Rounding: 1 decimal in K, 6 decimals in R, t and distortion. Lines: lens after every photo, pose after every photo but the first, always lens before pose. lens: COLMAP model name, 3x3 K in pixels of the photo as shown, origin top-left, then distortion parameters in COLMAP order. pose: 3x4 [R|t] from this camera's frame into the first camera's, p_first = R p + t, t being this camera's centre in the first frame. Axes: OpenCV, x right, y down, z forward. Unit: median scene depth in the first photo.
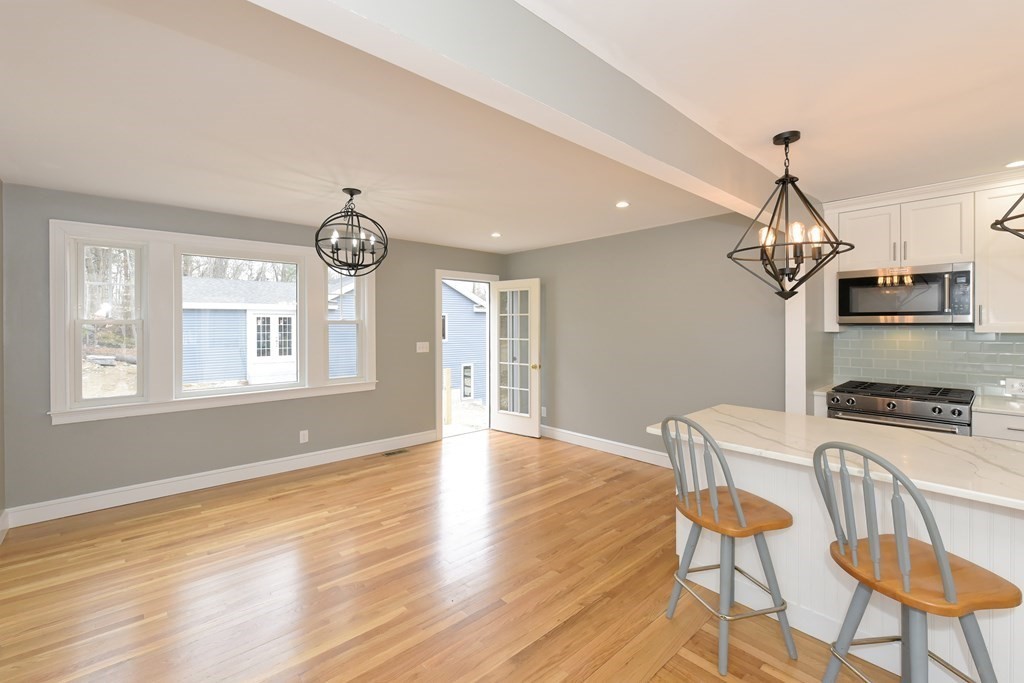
lens RADIAL K [[441.5, 0, 512.6], [0, 441.5, 323.8], [0, 0, 1]] dist [0.001971, 0.001044]
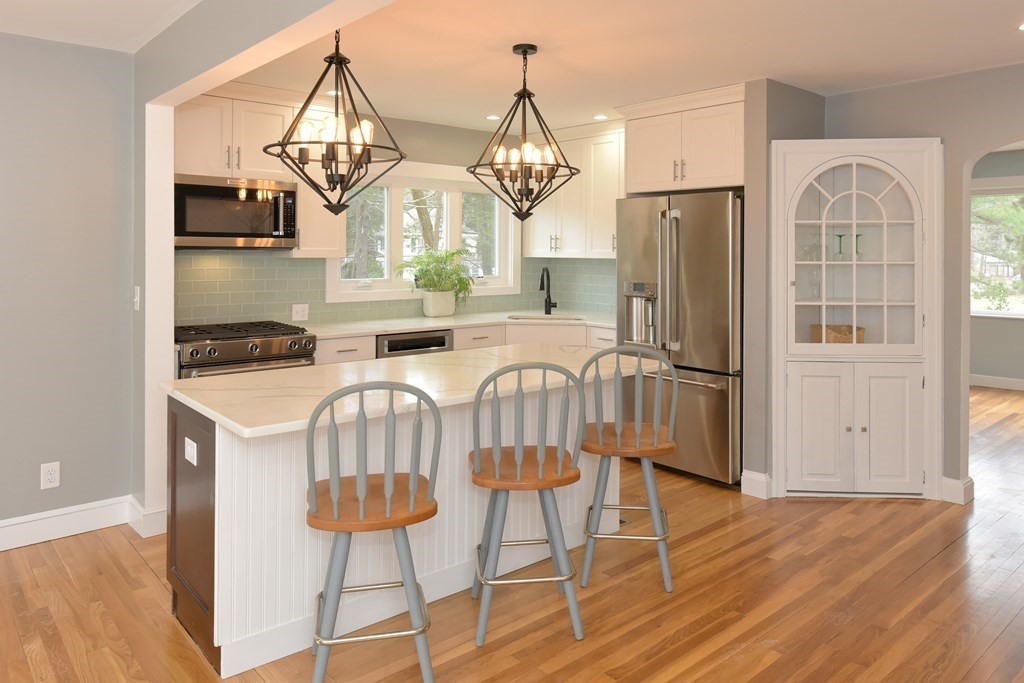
lens RADIAL K [[722.8, 0, 513.9], [0, 722.8, 252.2], [0, 0, 1]] dist [-0.001321, -0.005966]
pose [[0.013450, -0.001731, 0.999908, -0.398991], [-0.013413, 0.999908, 0.001911, -0.000887], [-0.999820, -0.013438, 0.013425, 0.416660]]
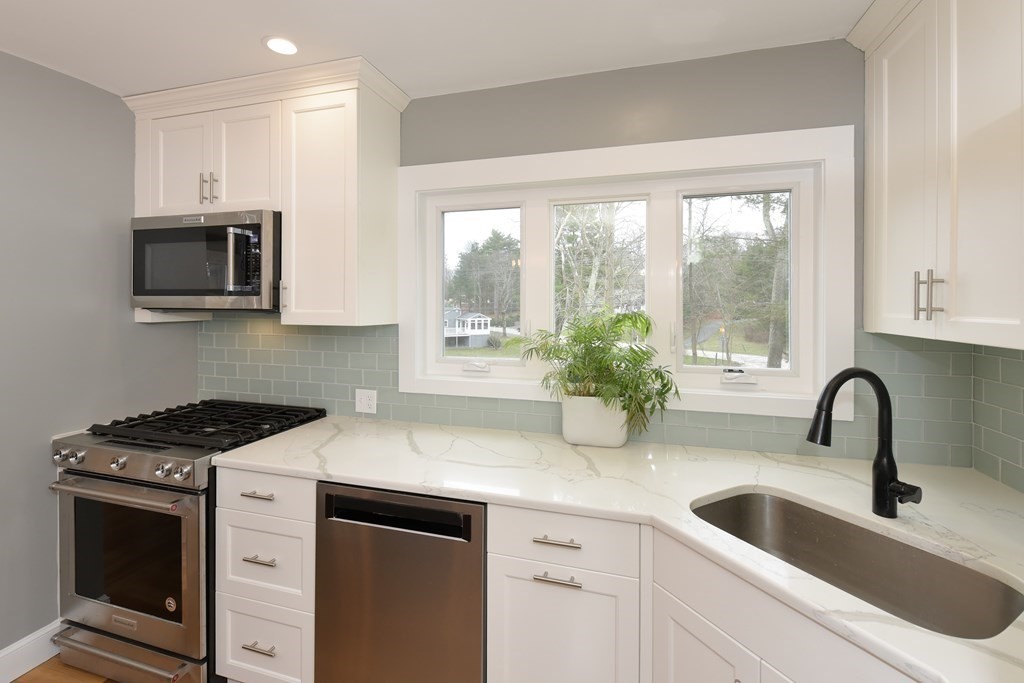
lens RADIAL K [[441.5, 0, 527.0], [0, 441.5, 301.0], [0, 0, 1]] dist [0.001971, 0.001044]
pose [[0.838448, 0.005916, 0.544949, 0.811919], [-0.007035, 0.999975, -0.000032, -0.013057], [-0.544936, -0.003807, 0.838469, 0.234957]]
